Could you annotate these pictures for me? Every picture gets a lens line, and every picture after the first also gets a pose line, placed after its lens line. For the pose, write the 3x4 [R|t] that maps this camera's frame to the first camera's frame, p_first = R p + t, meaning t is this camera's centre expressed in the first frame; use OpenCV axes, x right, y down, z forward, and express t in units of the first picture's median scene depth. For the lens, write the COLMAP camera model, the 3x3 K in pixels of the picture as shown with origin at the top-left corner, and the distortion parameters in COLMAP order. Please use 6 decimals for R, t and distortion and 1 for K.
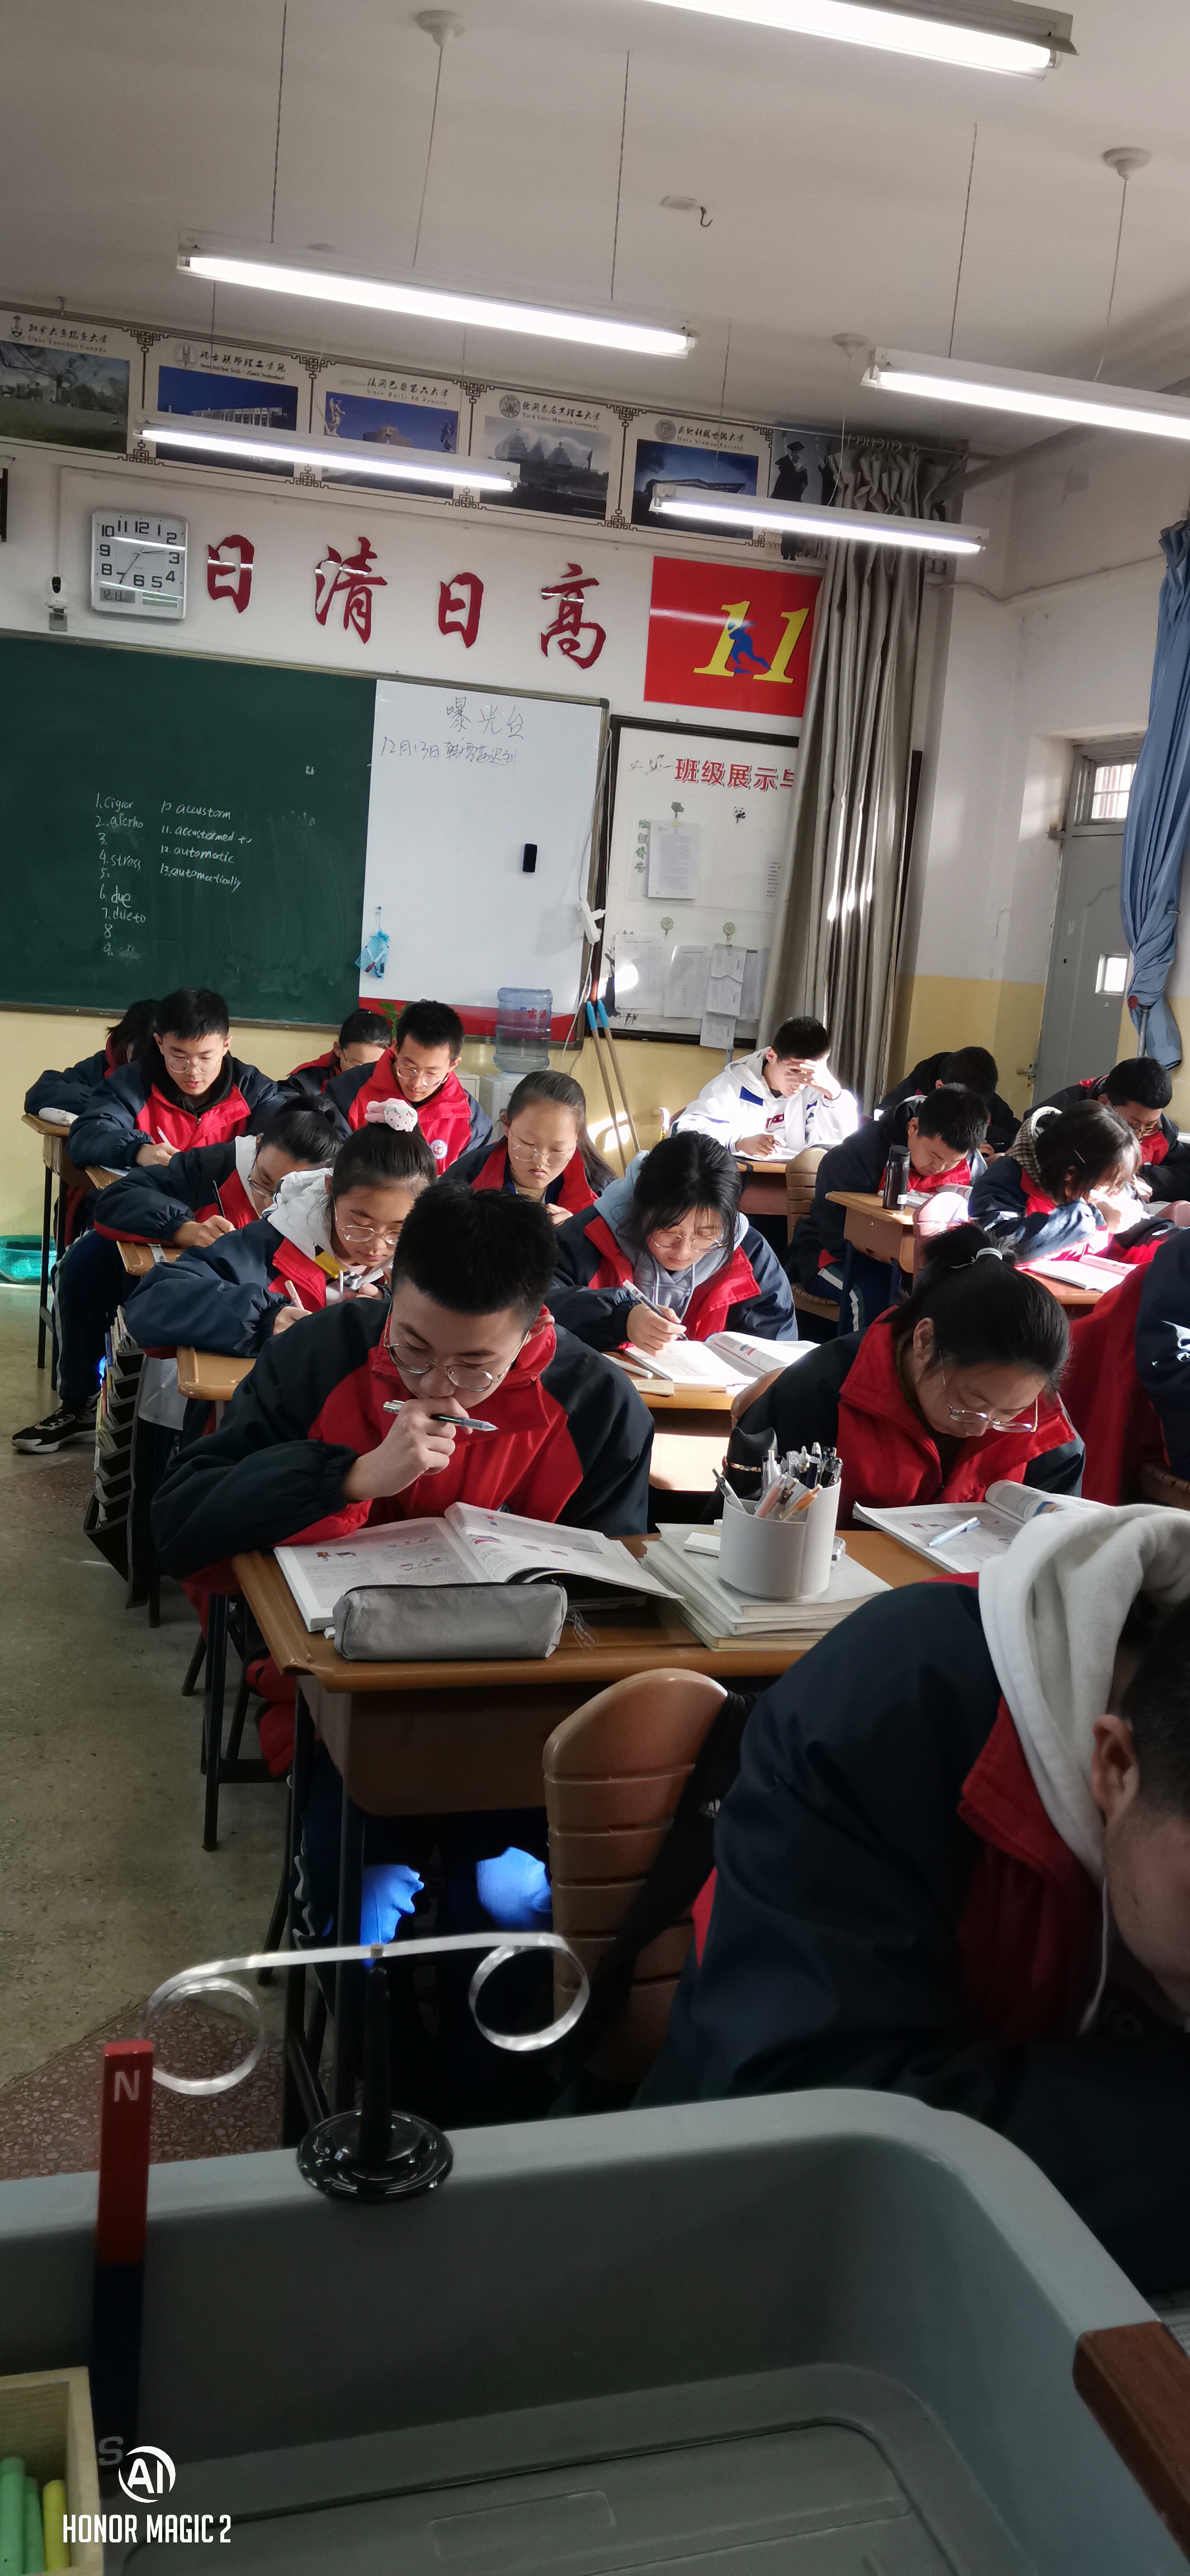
lens RADIAL K [[2007.3, 0, 596.8], [0, 2007.3, 1278.9], [0, 0, 1]] dist [0.056405, -0.078391]
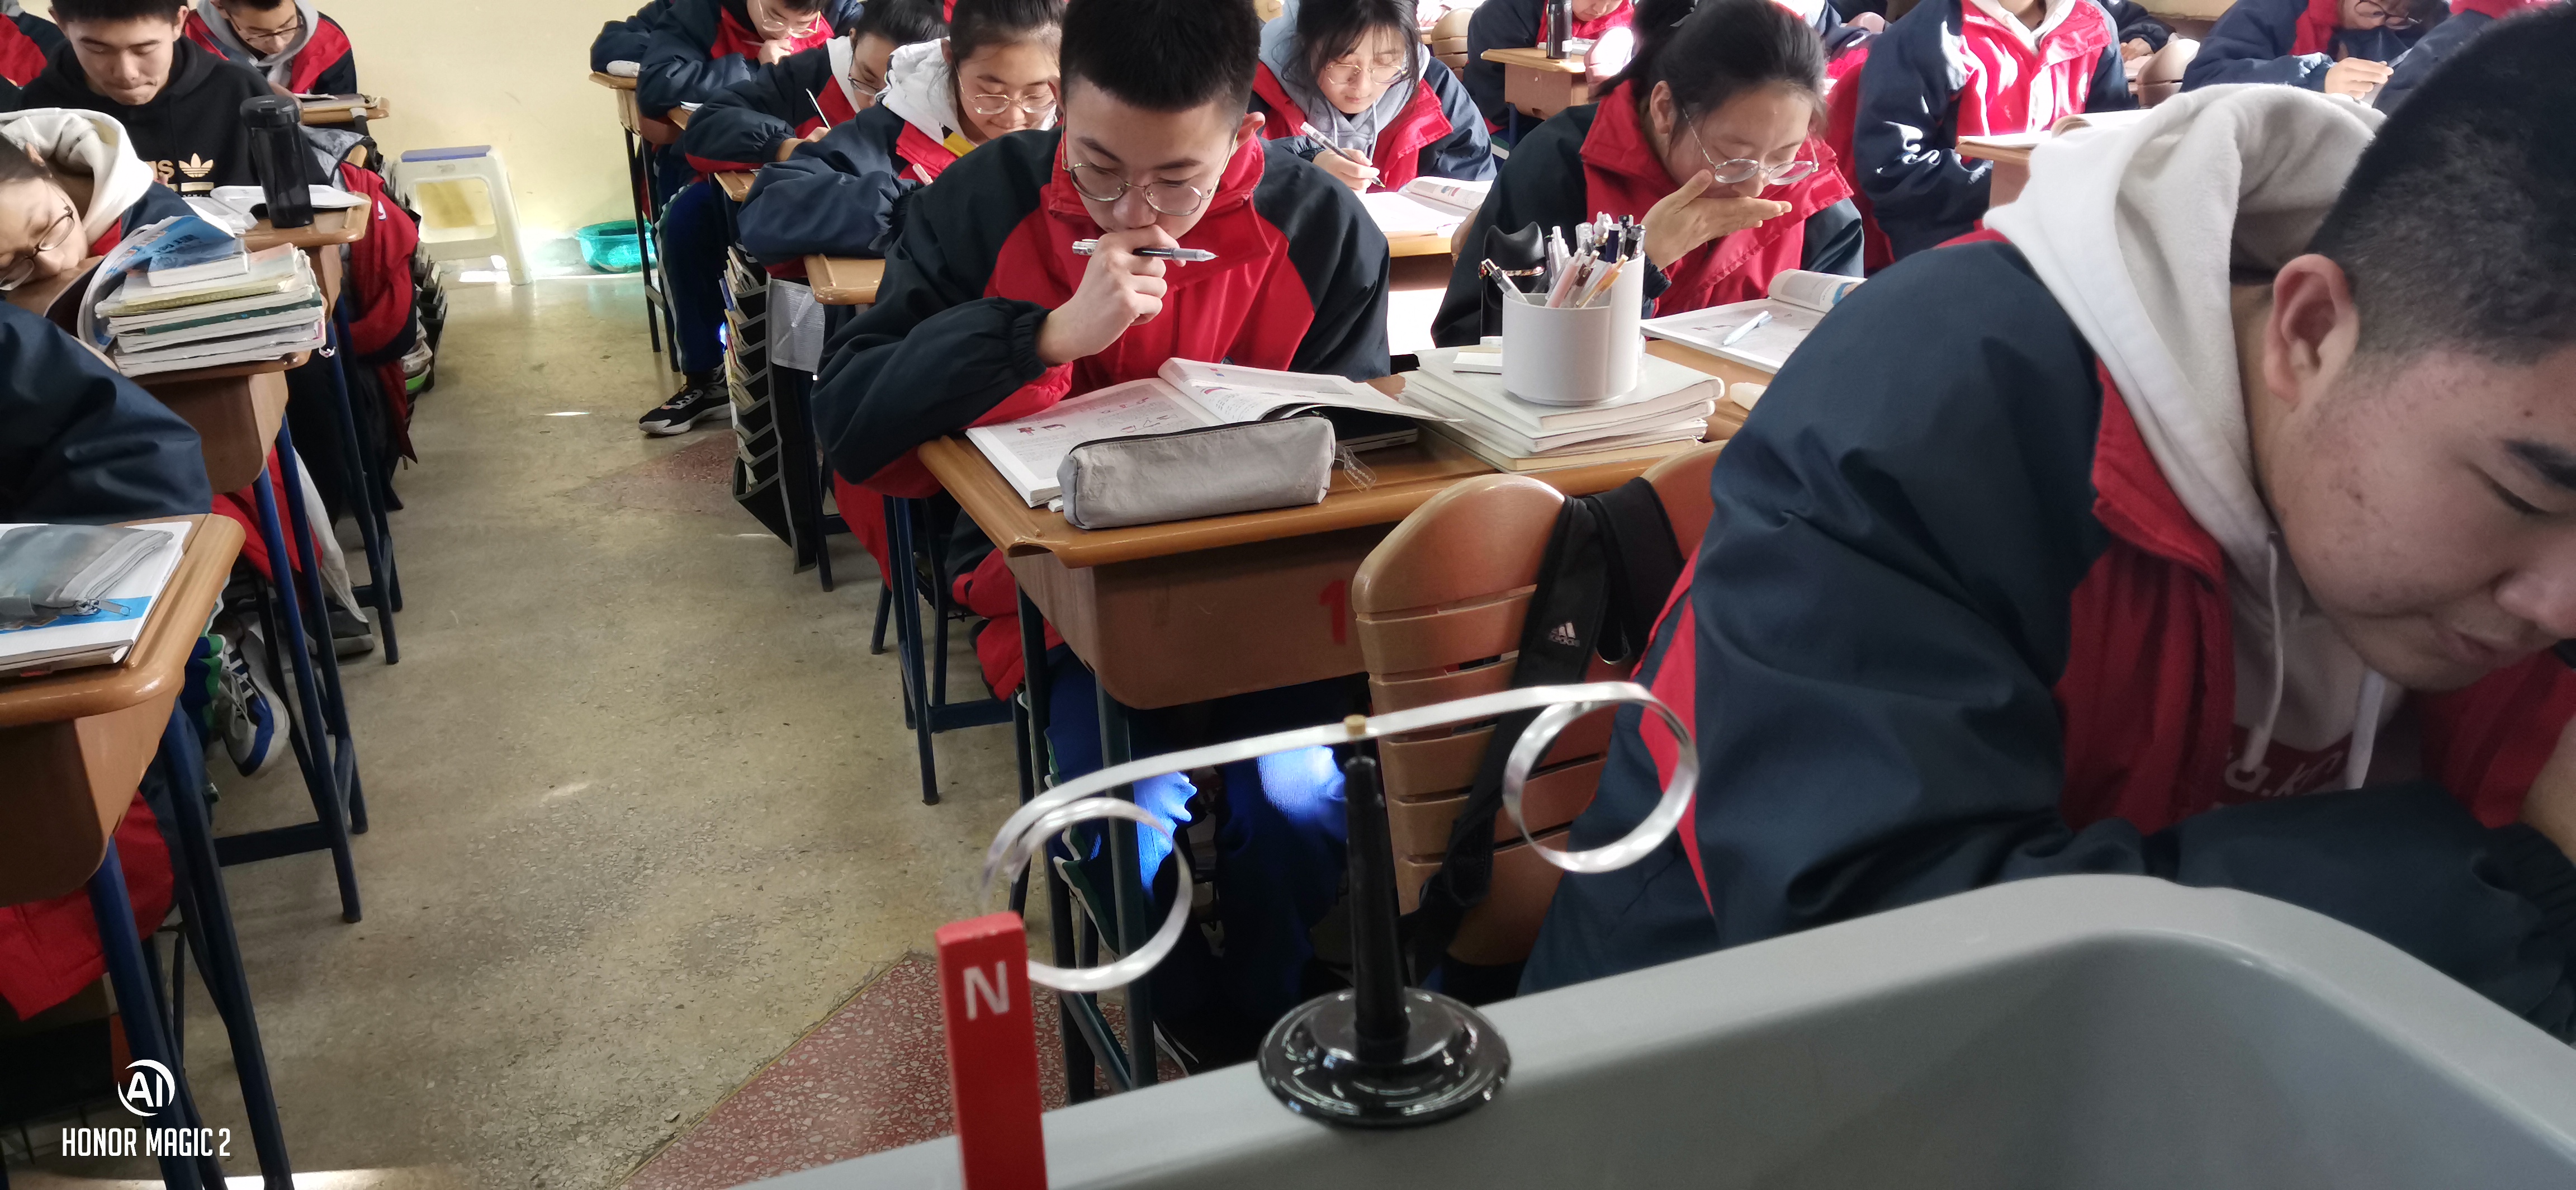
lens RADIAL K [[2007.3, 0, 1297.2], [0, 2007.3, 590.5], [0, 0, 1]] dist [0.056405, -0.078391]
pose [[0.992029, -0.124114, 0.021774, -0.037628], [0.118478, 0.977550, 0.174239, 0.052604], [-0.042911, -0.170270, 0.984463, 0.120527]]
